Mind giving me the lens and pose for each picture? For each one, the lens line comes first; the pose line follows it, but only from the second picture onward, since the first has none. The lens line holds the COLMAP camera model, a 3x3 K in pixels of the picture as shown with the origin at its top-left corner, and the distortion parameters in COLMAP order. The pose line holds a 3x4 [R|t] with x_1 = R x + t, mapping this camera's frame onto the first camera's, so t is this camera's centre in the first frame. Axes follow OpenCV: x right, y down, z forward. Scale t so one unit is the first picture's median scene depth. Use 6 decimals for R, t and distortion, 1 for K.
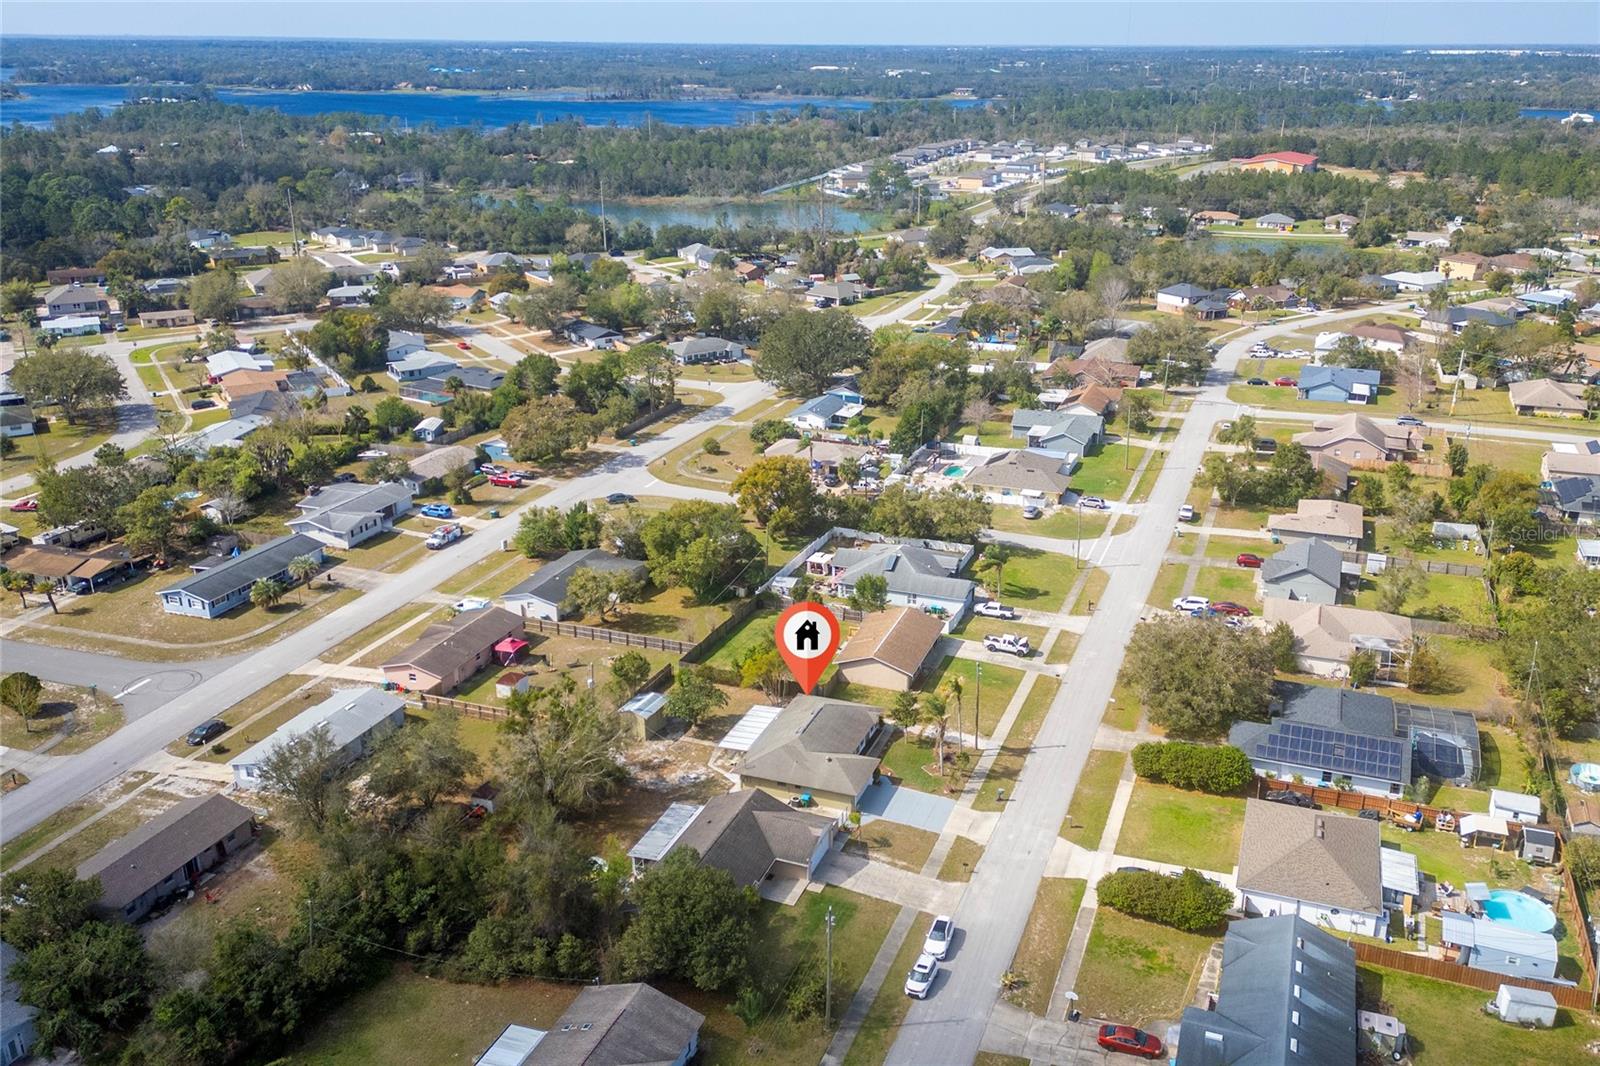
lens RADIAL K [[1296.7, 0, 848.1], [0, 1296.7, 527.1], [0, 0, 1]] dist [0.070103, -0.004654]
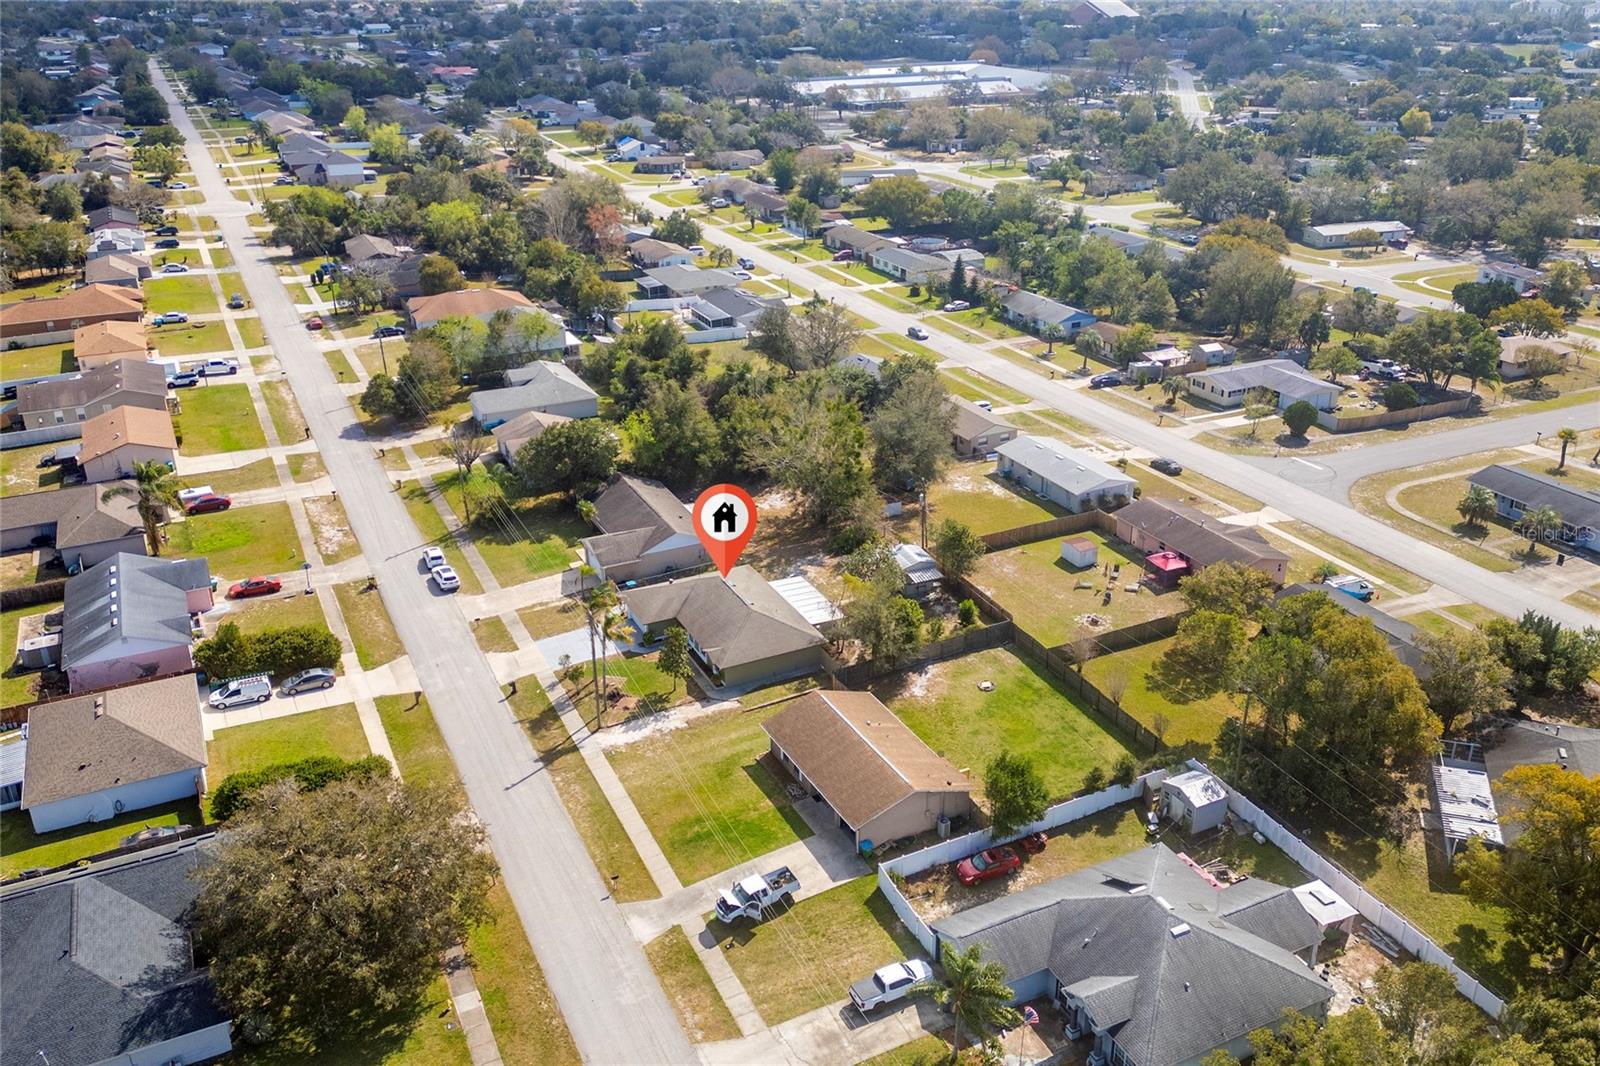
lens RADIAL K [[1296.7, 0, 848.1], [0, 1296.7, 527.1], [0, 0, 1]] dist [0.070103, -0.004654]
pose [[-0.670870, 0.300468, -0.677977, 0.396966], [-0.258400, 0.762228, 0.593497, -0.336364], [0.695100, 0.573348, -0.433715, 1.123070]]
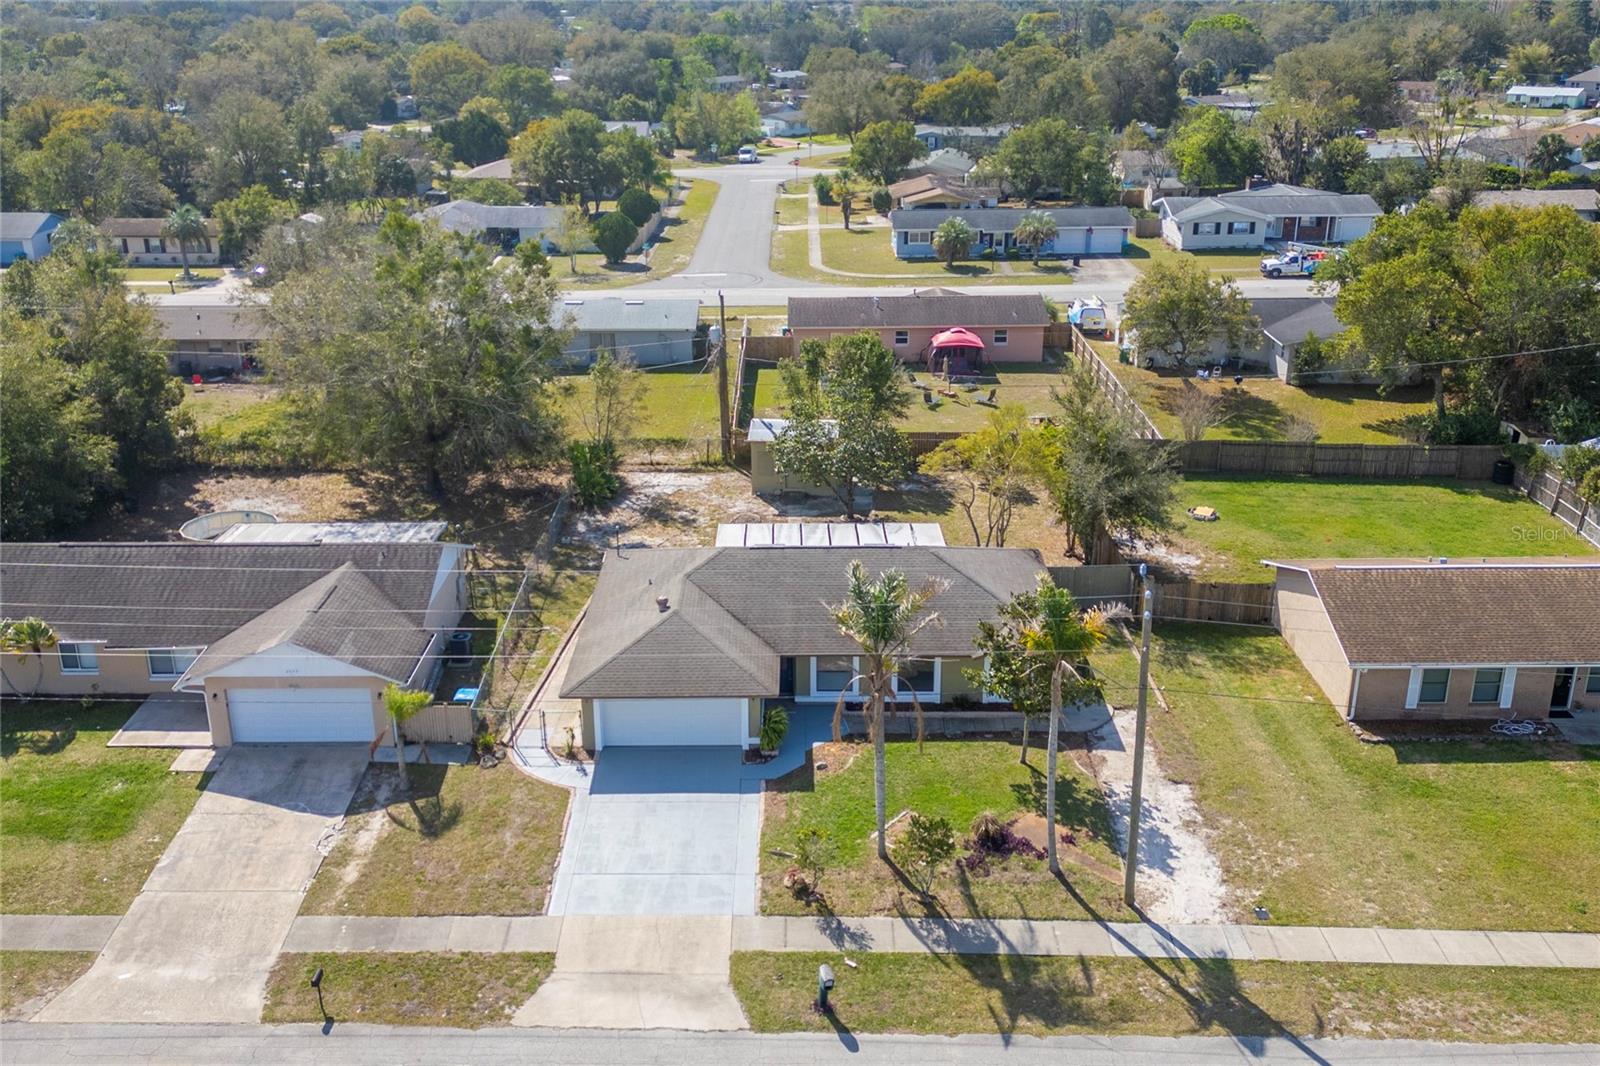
lens RADIAL K [[1499.1, 0, 772.5], [0, 1499.1, 530.8], [0, 0, 1]] dist [0.074483, -0.075282]
pose [[0.326795, 0.329292, -0.885873, 0.267496], [-0.315686, 0.921534, 0.226093, 0.044122], [0.890813, 0.205771, 0.405106, 0.652531]]
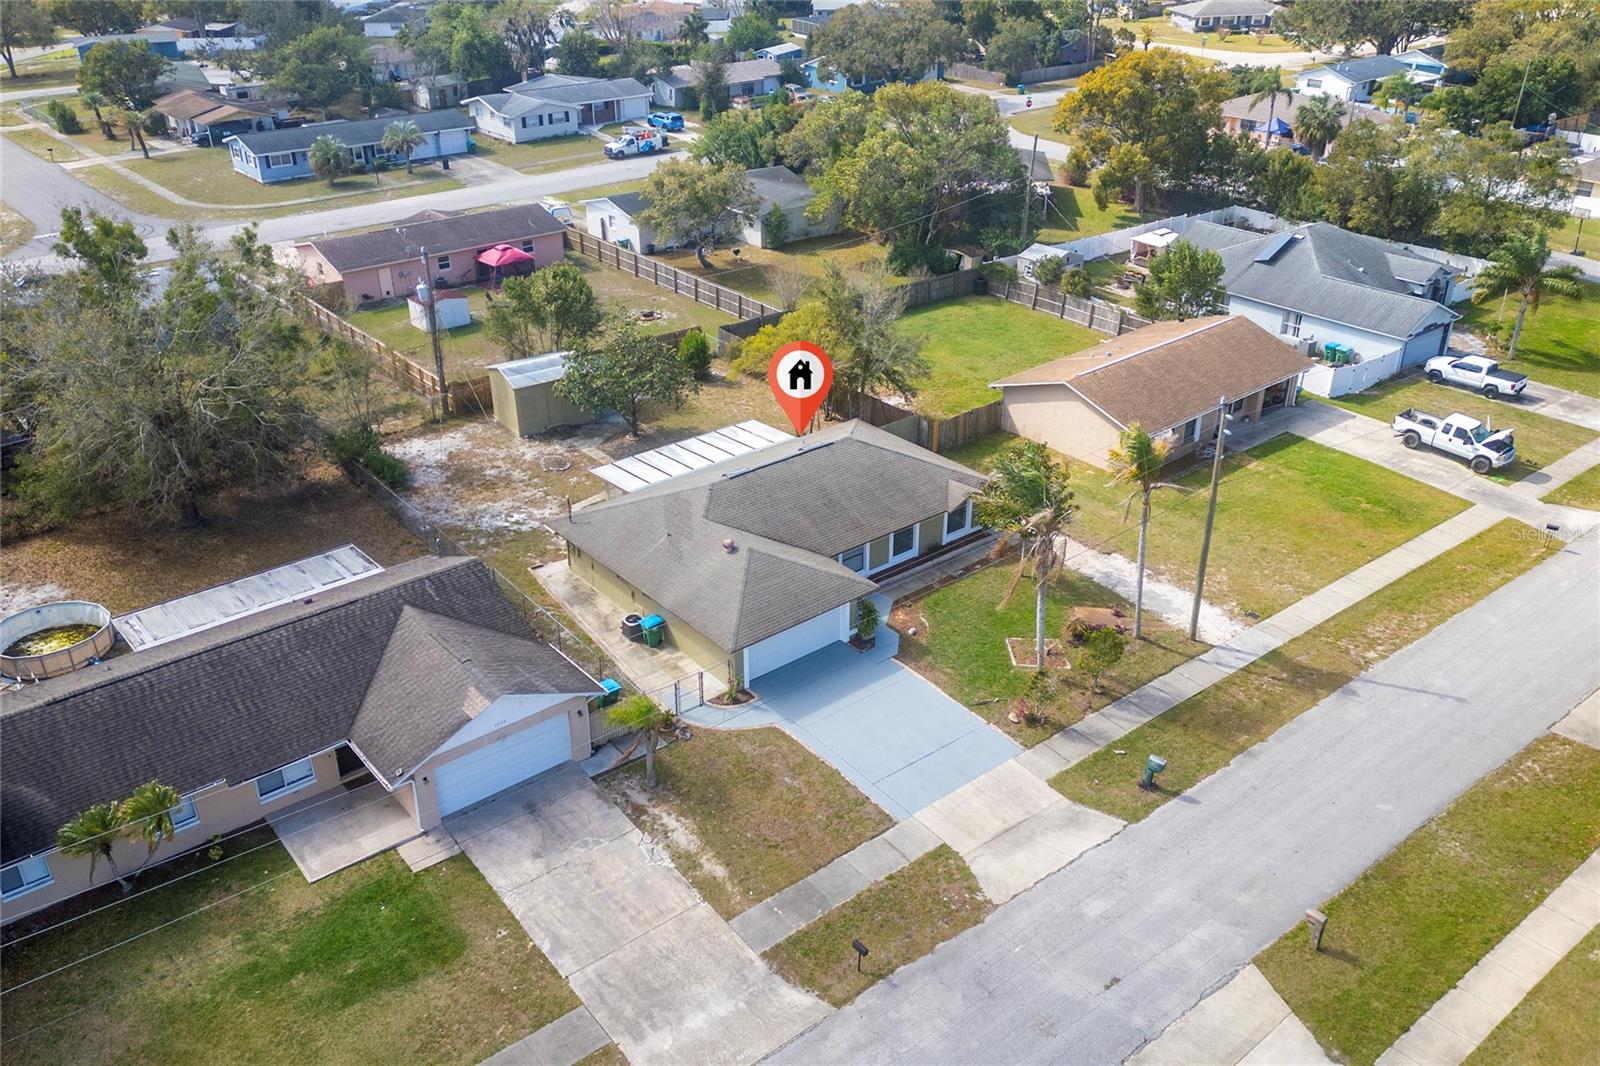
lens RADIAL K [[1320.1, 0, 800.0], [0, 1320.1, 533.0], [0, 0, 1]] dist [0.048826, -0.006659]
pose [[0.858842, 0.234944, -0.455184, 0.138211], [-0.172265, 0.969329, 0.175291, 0.077870], [0.482406, -0.072135, 0.872973, 0.507689]]
